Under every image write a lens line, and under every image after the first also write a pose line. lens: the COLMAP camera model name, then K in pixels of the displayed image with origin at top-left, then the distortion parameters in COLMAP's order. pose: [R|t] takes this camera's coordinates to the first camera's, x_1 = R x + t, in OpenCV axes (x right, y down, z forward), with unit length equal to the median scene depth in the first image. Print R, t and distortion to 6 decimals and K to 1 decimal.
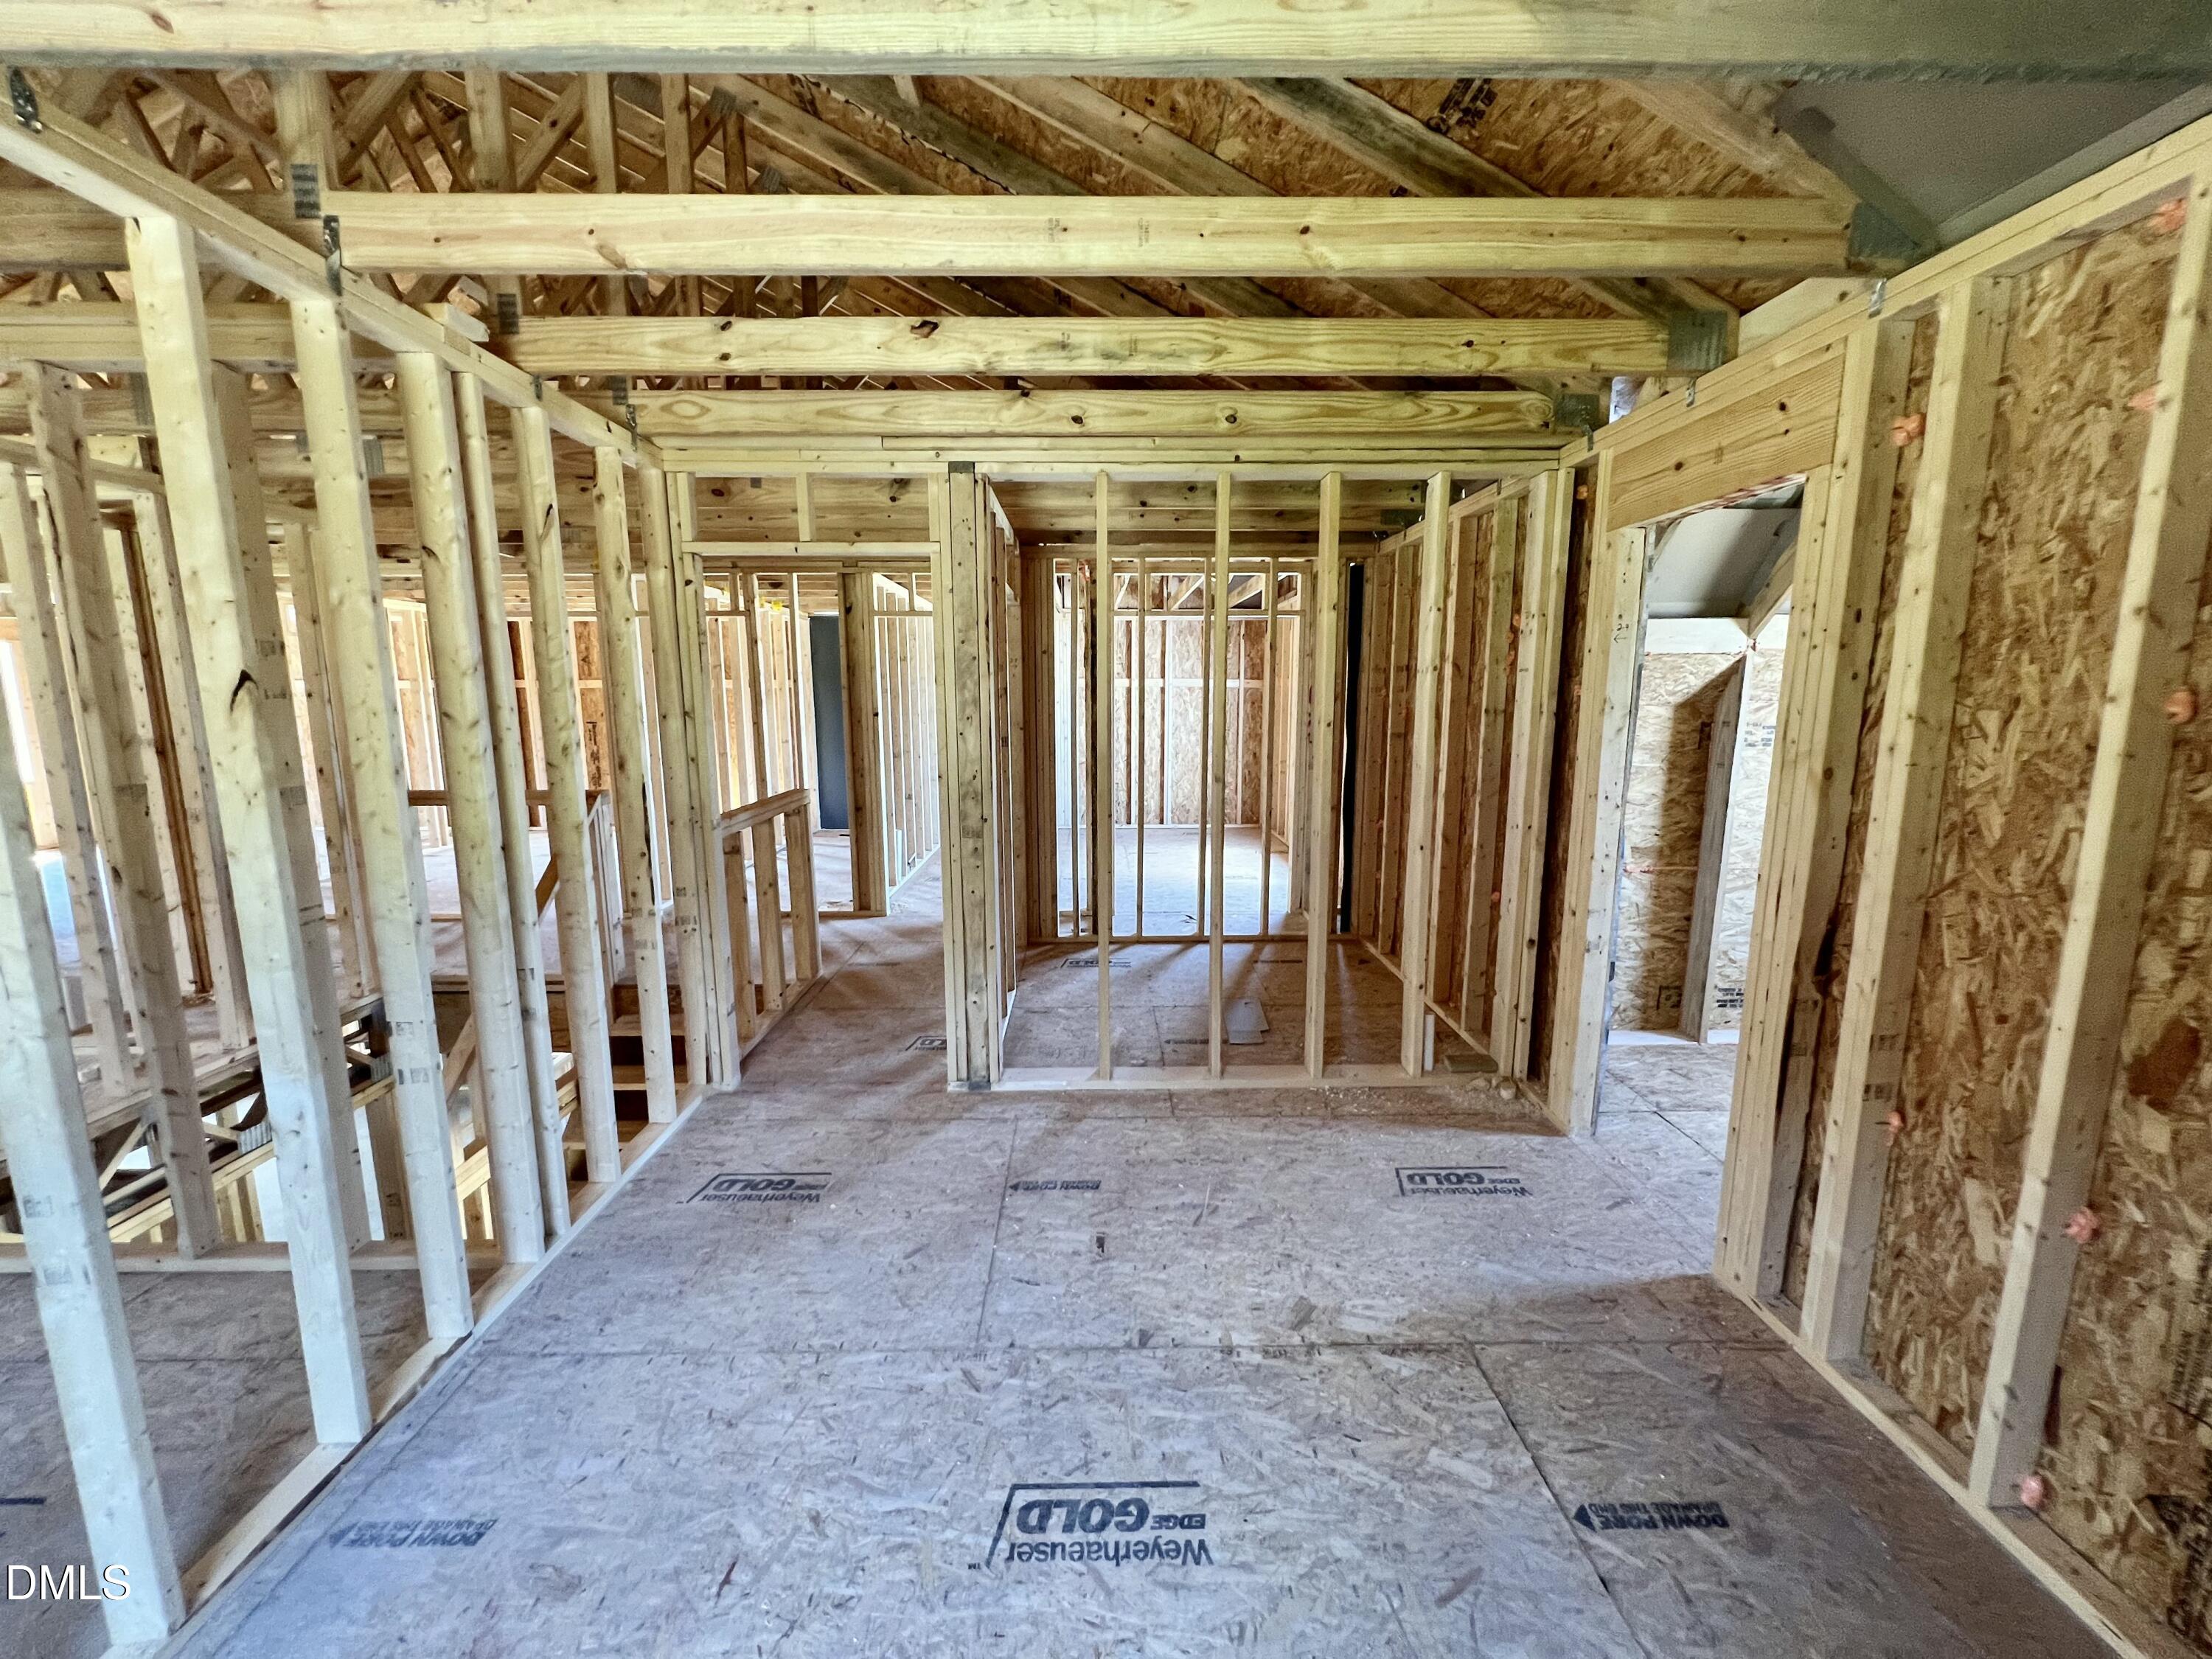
lens RADIAL K [[885.4, 0, 1110.6], [0, 885.4, 830.8], [0, 0, 1]] dist [-0.002274, 0.001178]
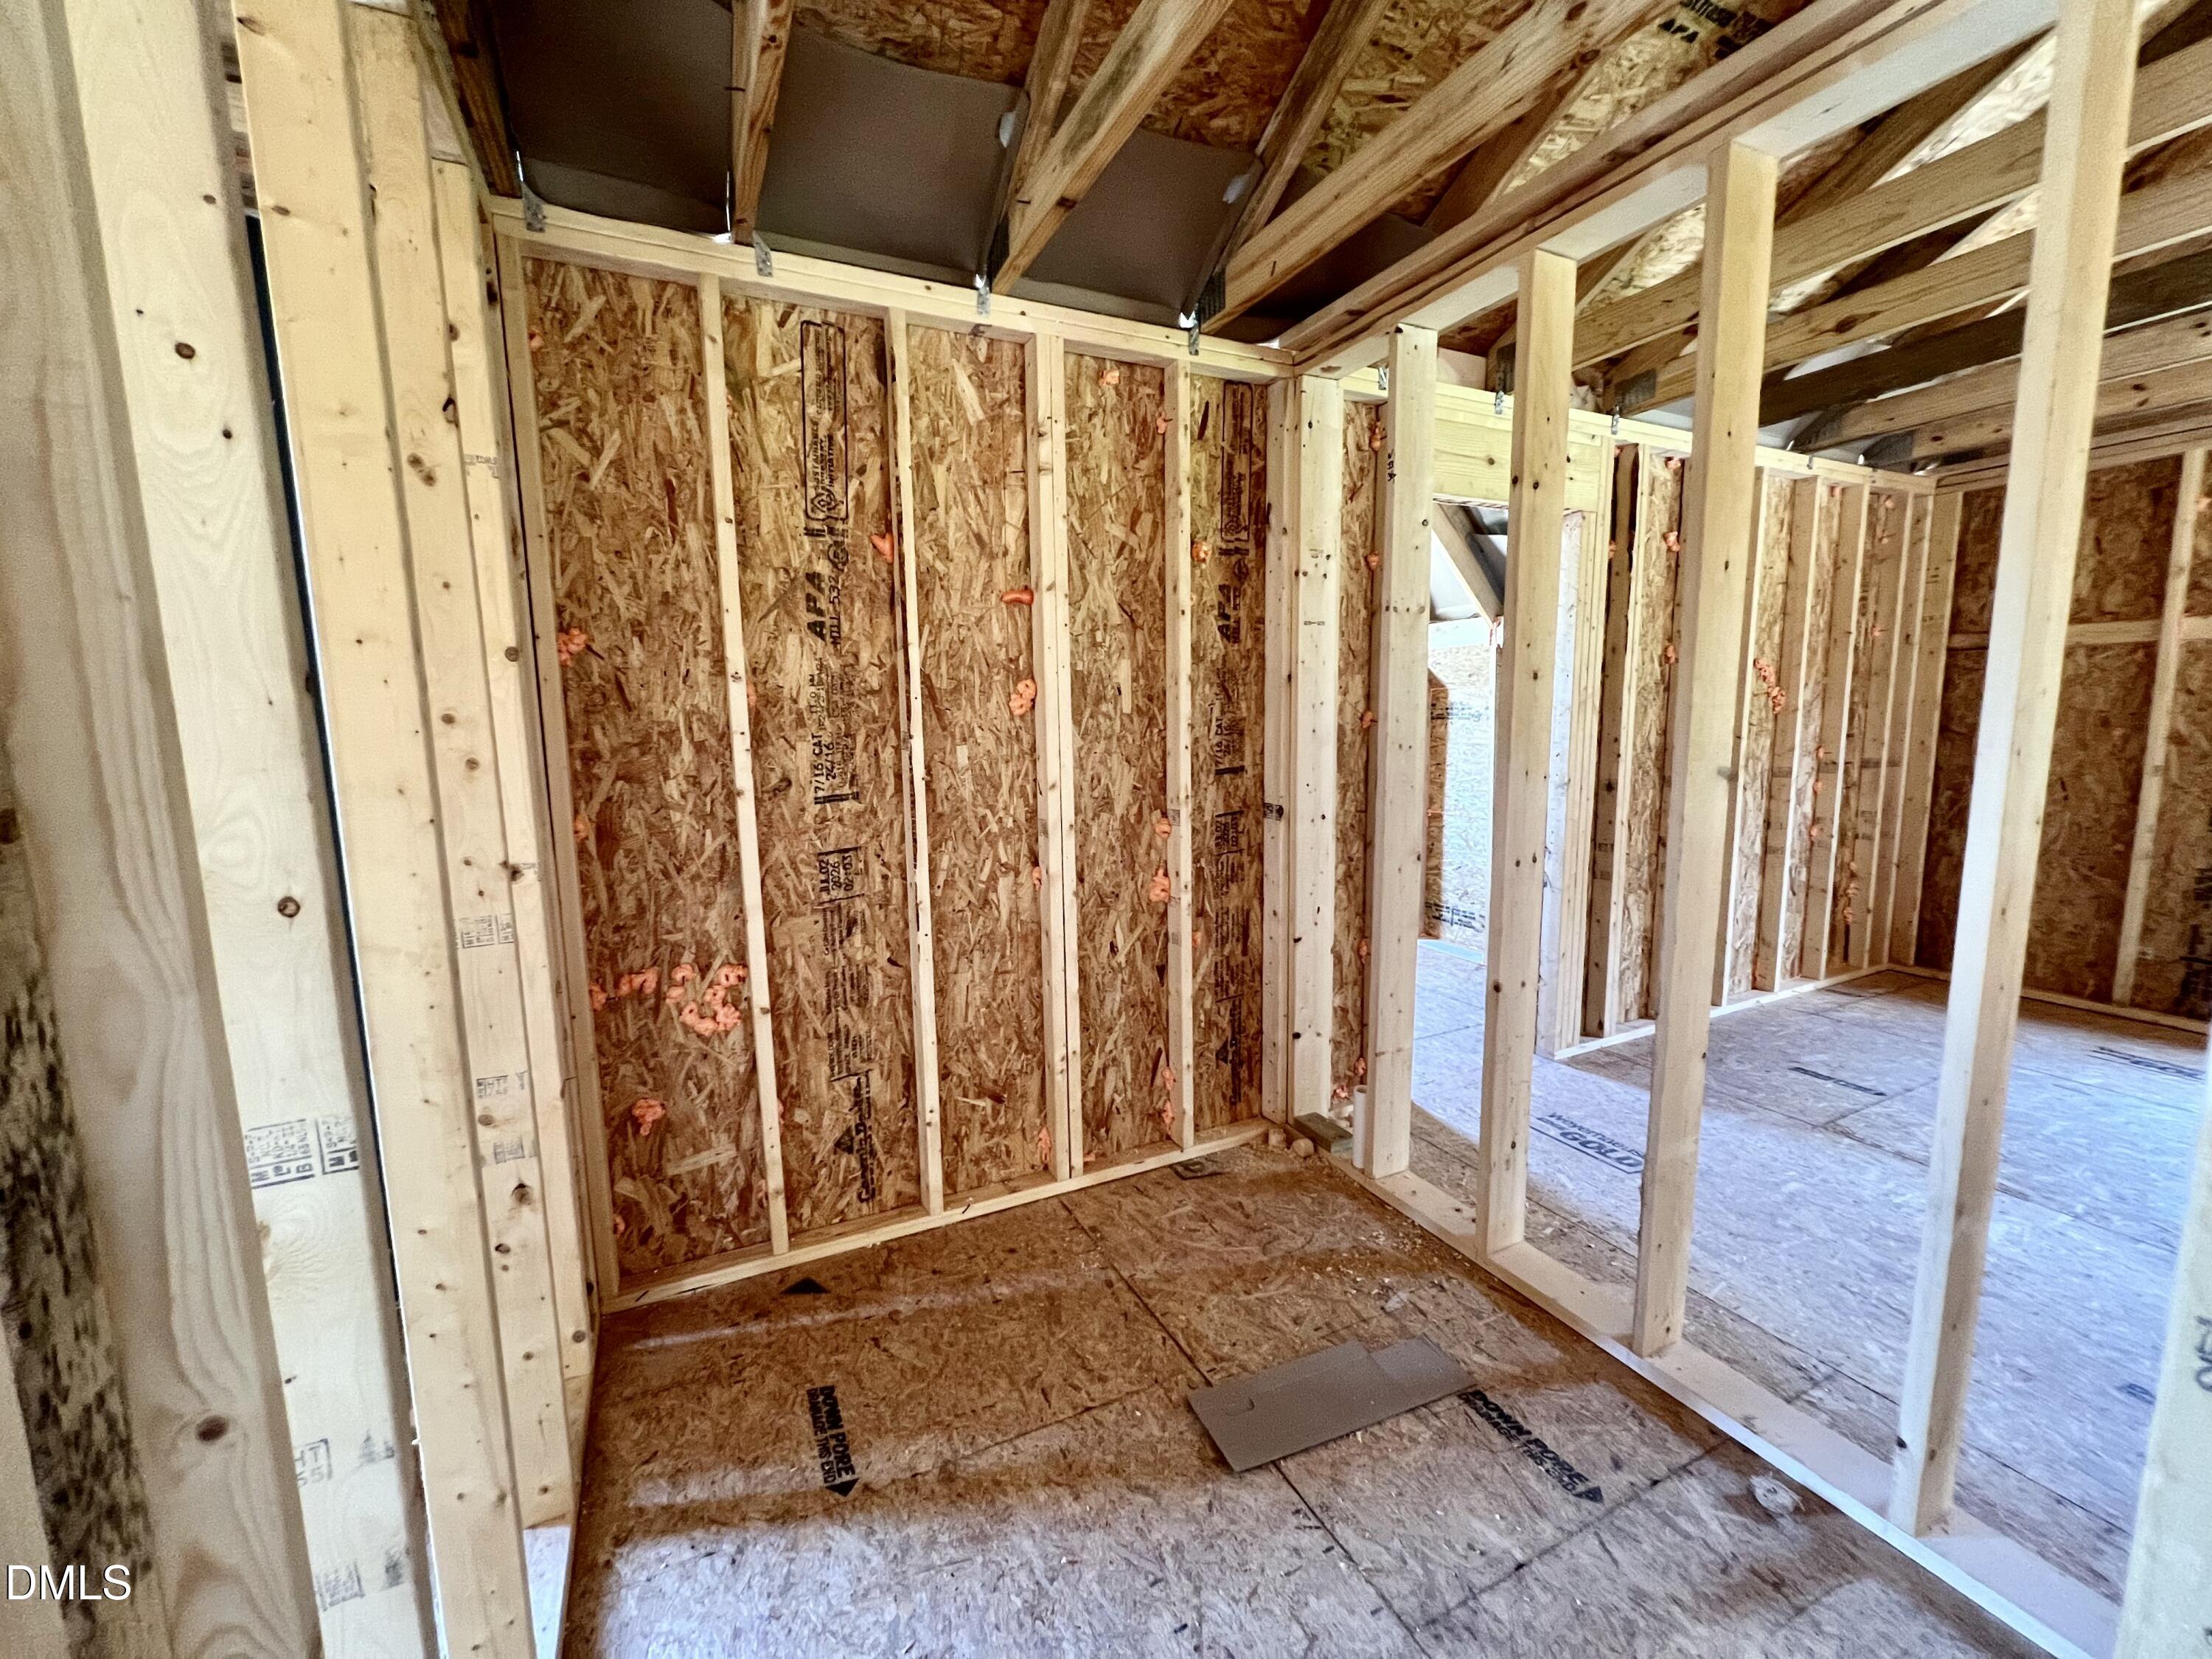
lens RADIAL K [[885.4, 0, 1110.3], [0, 885.4, 834.2], [0, 0, 1]] dist [-0.002274, 0.001178]
pose [[-0.421426, -0.112363, 0.899875, -0.378889], [0.160110, 0.967487, 0.195788, -0.359531], [-0.892617, 0.226589, -0.389734, 2.970956]]
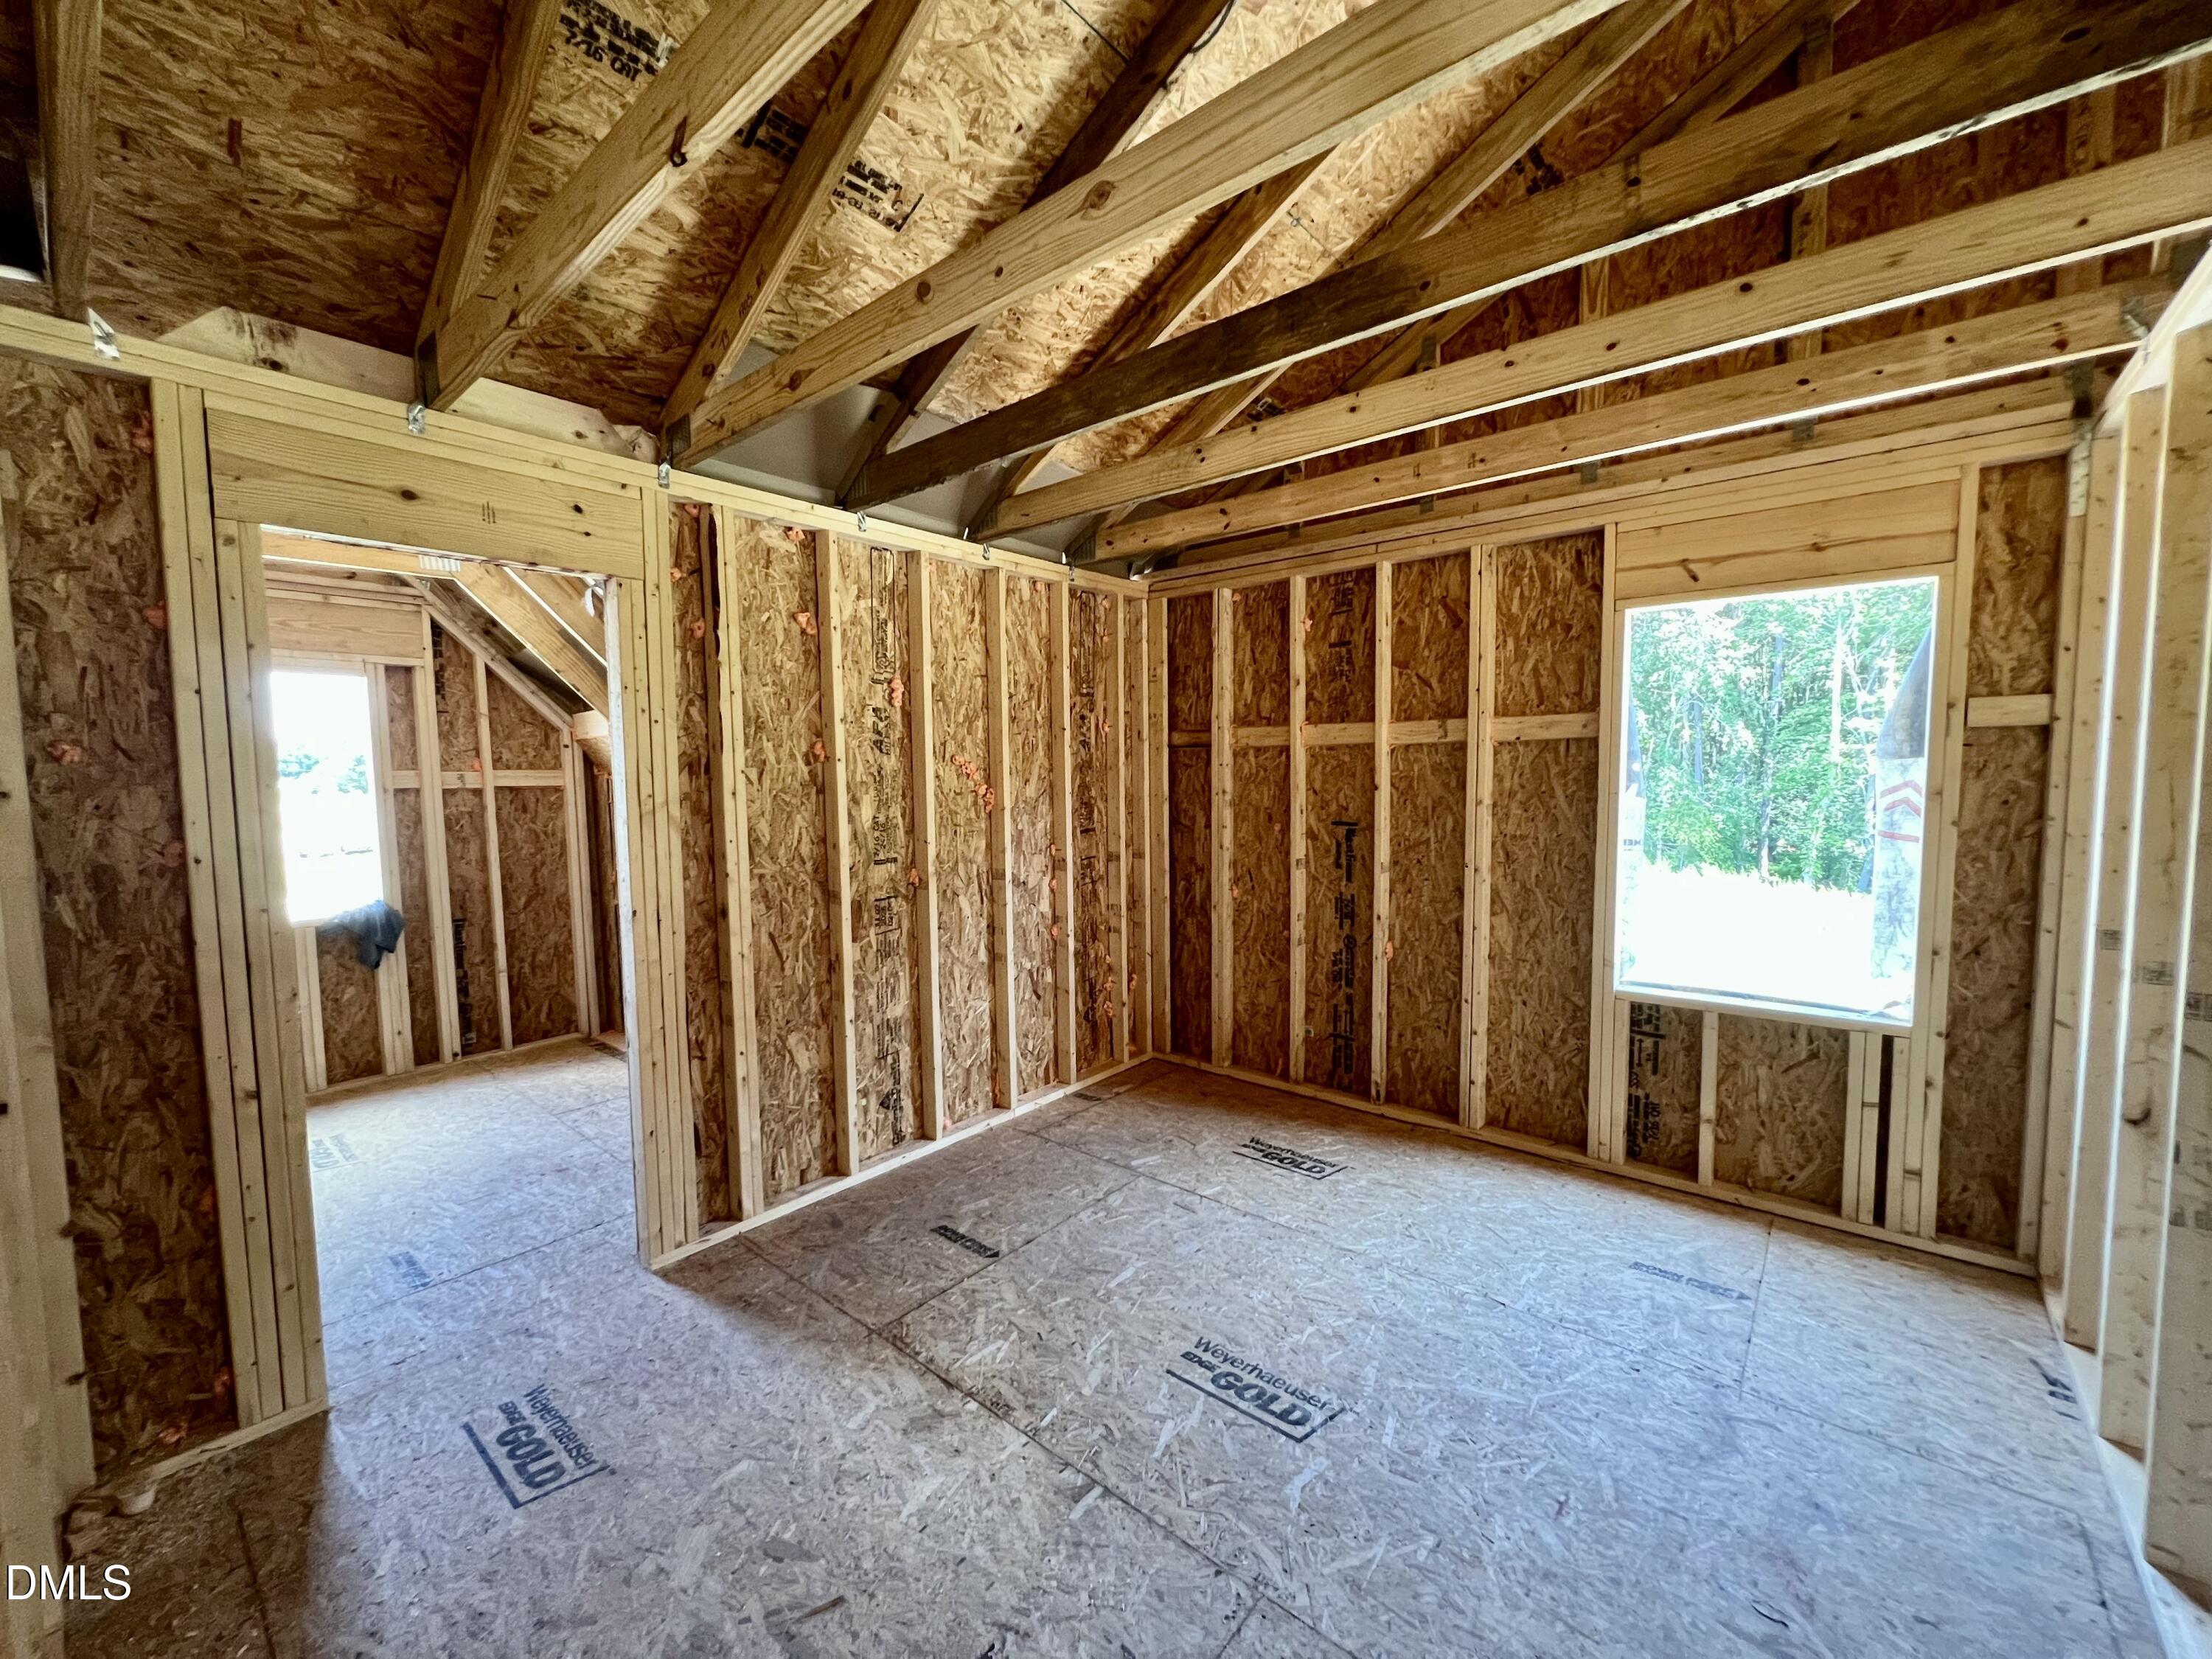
lens RADIAL K [[885.4, 0, 1102.8], [0, 885.4, 833.0], [0, 0, 1]] dist [-0.002274, 0.001178]
pose [[-0.749472, -0.036562, 0.661026, -0.649291], [0.117053, 0.975425, 0.186666, -0.255911], [-0.651606, 0.217276, -0.726774, 1.846987]]
